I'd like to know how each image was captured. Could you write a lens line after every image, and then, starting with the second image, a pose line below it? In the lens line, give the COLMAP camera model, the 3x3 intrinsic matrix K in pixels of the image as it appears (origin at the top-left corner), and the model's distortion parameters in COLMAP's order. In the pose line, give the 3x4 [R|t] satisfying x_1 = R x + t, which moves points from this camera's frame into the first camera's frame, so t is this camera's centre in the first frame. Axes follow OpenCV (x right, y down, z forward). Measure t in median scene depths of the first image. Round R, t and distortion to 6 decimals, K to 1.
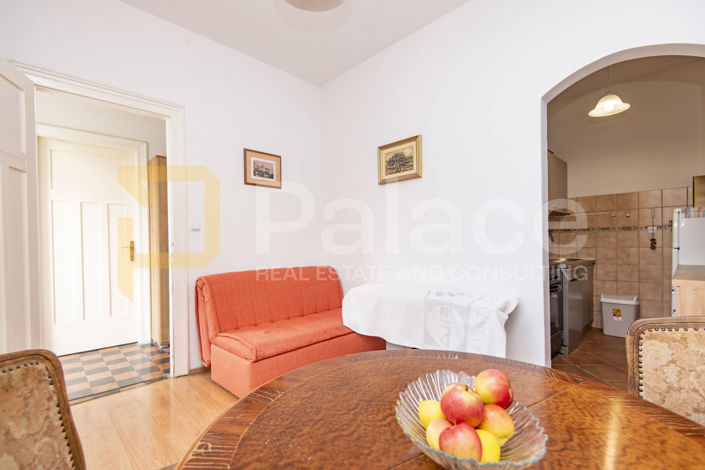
lens RADIAL K [[318.8, 0, 352.9], [0, 318.8, 245.9], [0, 0, 1]] dist [0.030169, -0.021817]
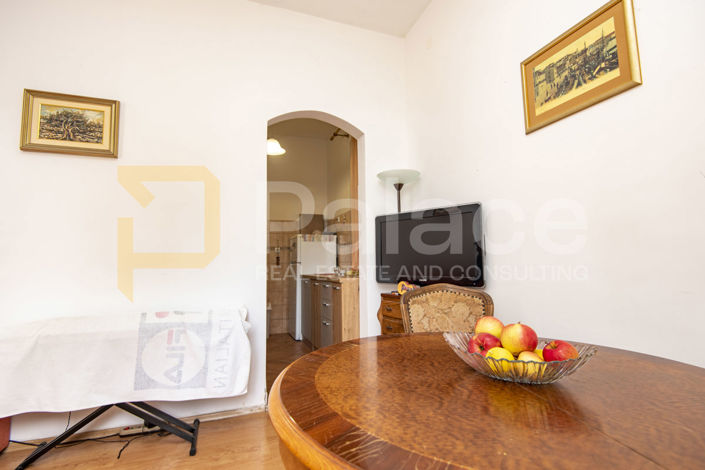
lens RADIAL K [[337.7, 0, 352.5], [0, 337.7, 235.0], [0, 0, 1]] dist [0.032846, -0.026684]
pose [[0.412679, 0.085519, 0.906853, -0.229187], [0.016383, 0.994725, -0.101261, 0.040648], [-0.910729, 0.056645, 0.409101, 0.195977]]
